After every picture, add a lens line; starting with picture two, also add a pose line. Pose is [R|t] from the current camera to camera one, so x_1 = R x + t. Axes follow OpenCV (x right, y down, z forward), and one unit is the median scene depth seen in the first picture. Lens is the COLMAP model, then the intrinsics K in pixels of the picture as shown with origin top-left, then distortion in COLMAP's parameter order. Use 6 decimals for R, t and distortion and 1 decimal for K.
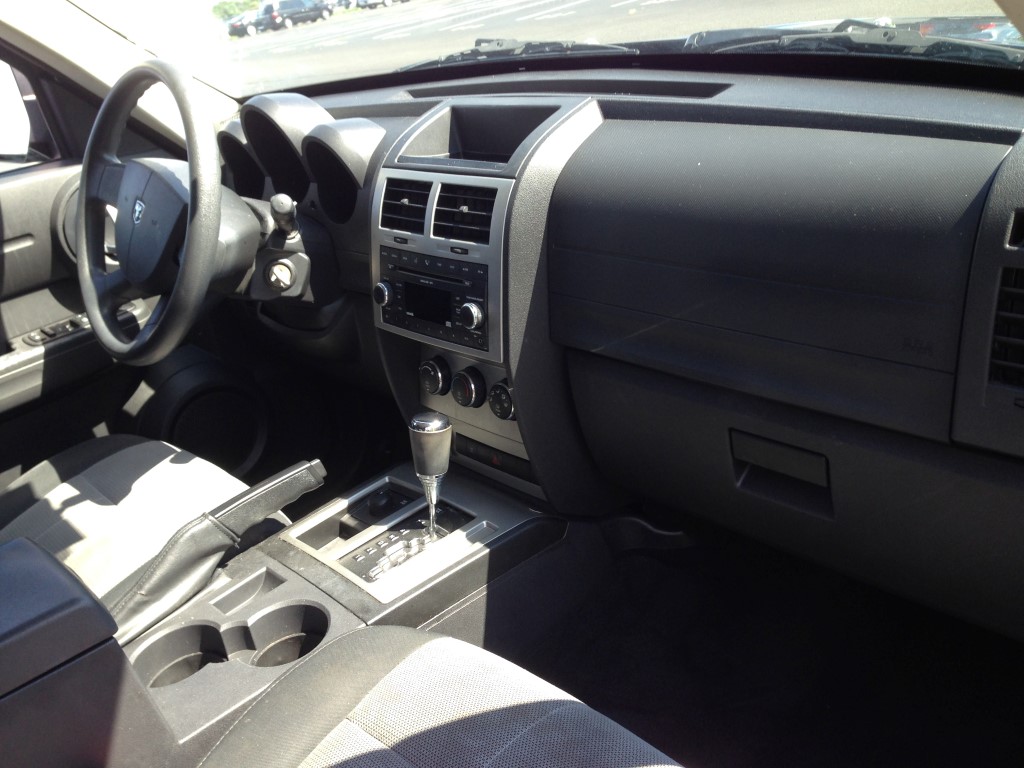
lens RADIAL K [[946.6, 0, 510.8], [0, 946.6, 375.0], [0, 0, 1]] dist [0.140487, -0.250662]
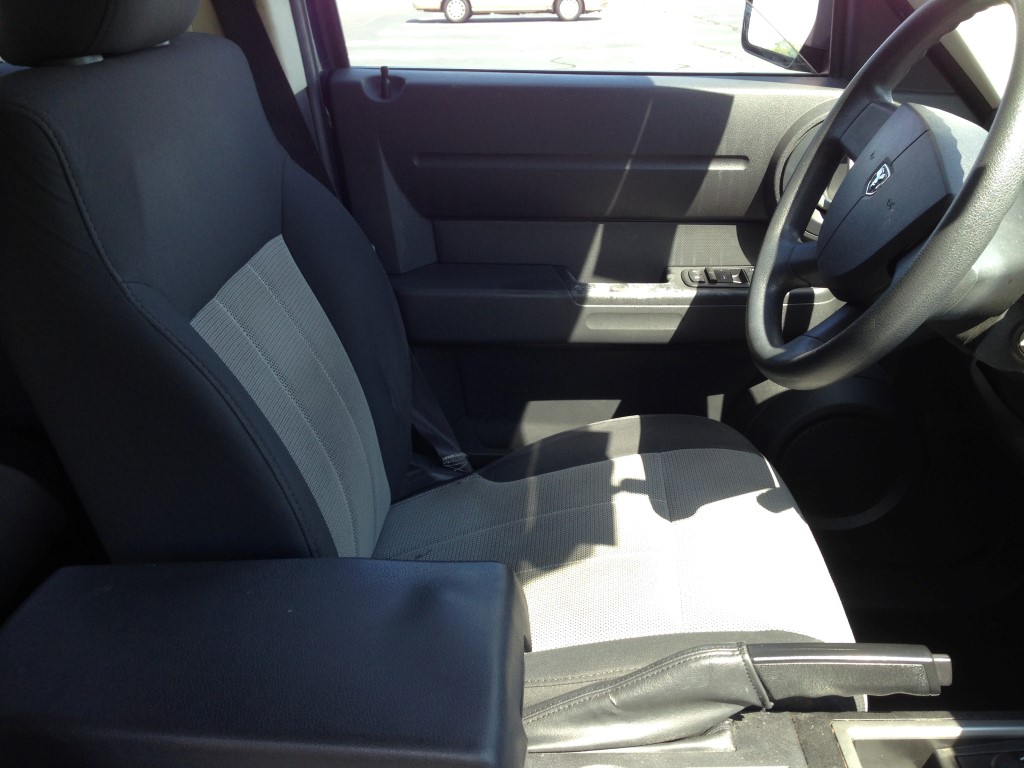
lens RADIAL K [[980.2, 0, 476.2], [0, 980.2, 384.5], [0, 0, 1]] dist [0.127622, -0.180881]
pose [[0.683377, 0.438245, -0.583898, -0.107246], [-0.394671, 0.894610, 0.209539, -0.078264], [0.614191, 0.087253, 0.784319, 0.290204]]
